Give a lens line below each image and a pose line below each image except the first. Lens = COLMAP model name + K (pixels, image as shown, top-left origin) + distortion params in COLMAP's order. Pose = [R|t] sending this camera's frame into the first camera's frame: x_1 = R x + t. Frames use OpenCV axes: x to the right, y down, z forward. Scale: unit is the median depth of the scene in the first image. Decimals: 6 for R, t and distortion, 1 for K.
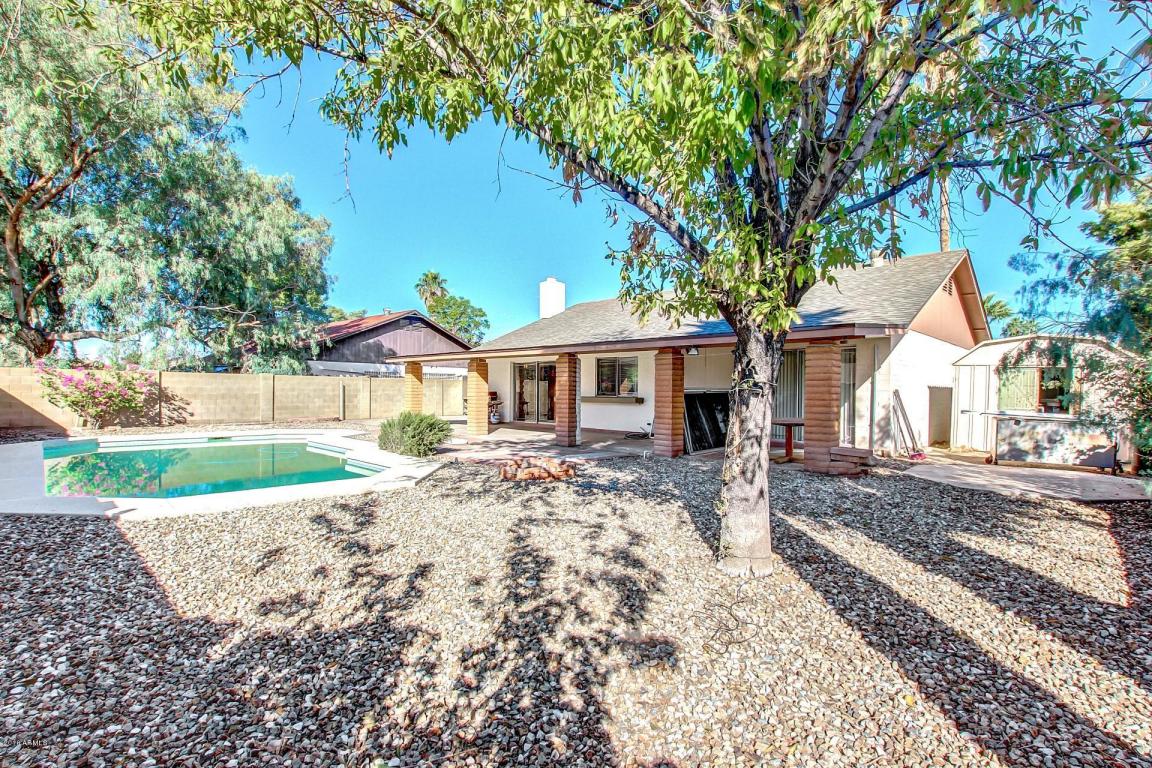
lens RADIAL K [[545.4, 0, 576.0], [0, 545.4, 384.0], [0, 0, 1]] dist [-0.018259, 0.000680]
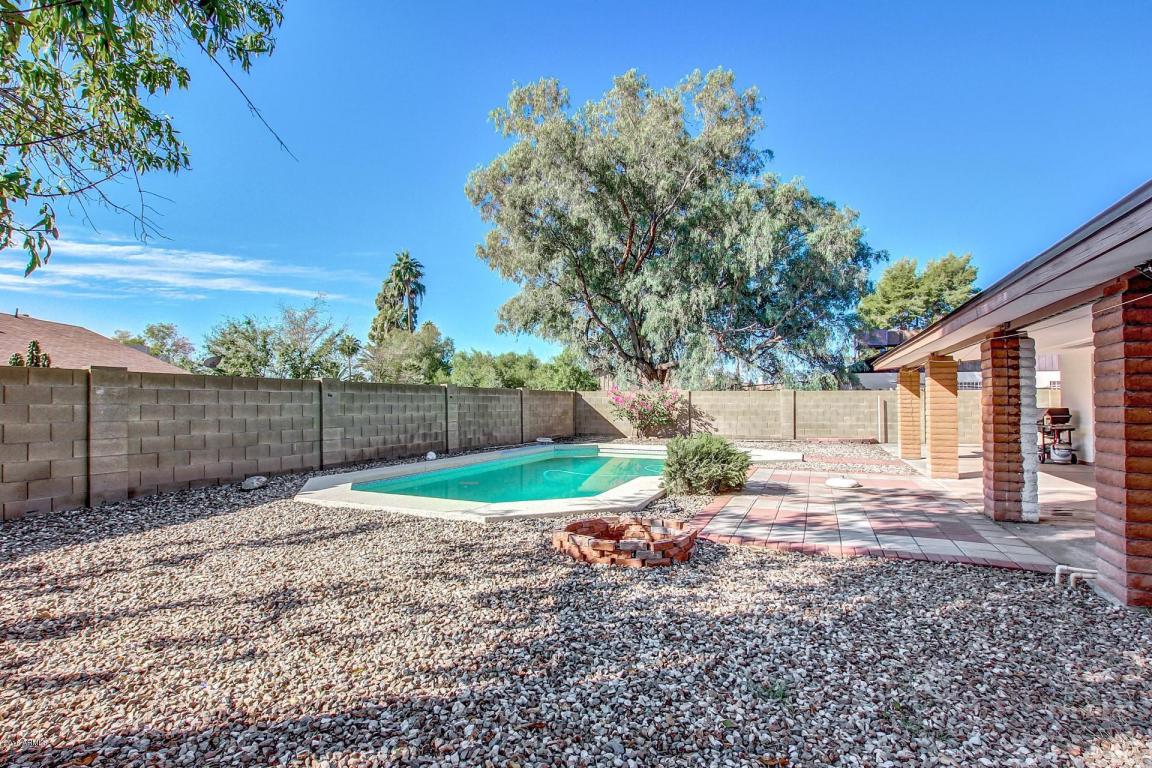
lens RADIAL K [[545.4, 0, 576.0], [0, 545.4, 384.0], [0, 0, 1]] dist [-0.018259, 0.000680]
pose [[0.331250, -0.041092, -0.942648, 0.239400], [0.009942, 0.999148, -0.040062, 0.005737], [0.943491, 0.003899, 0.331376, 0.385052]]
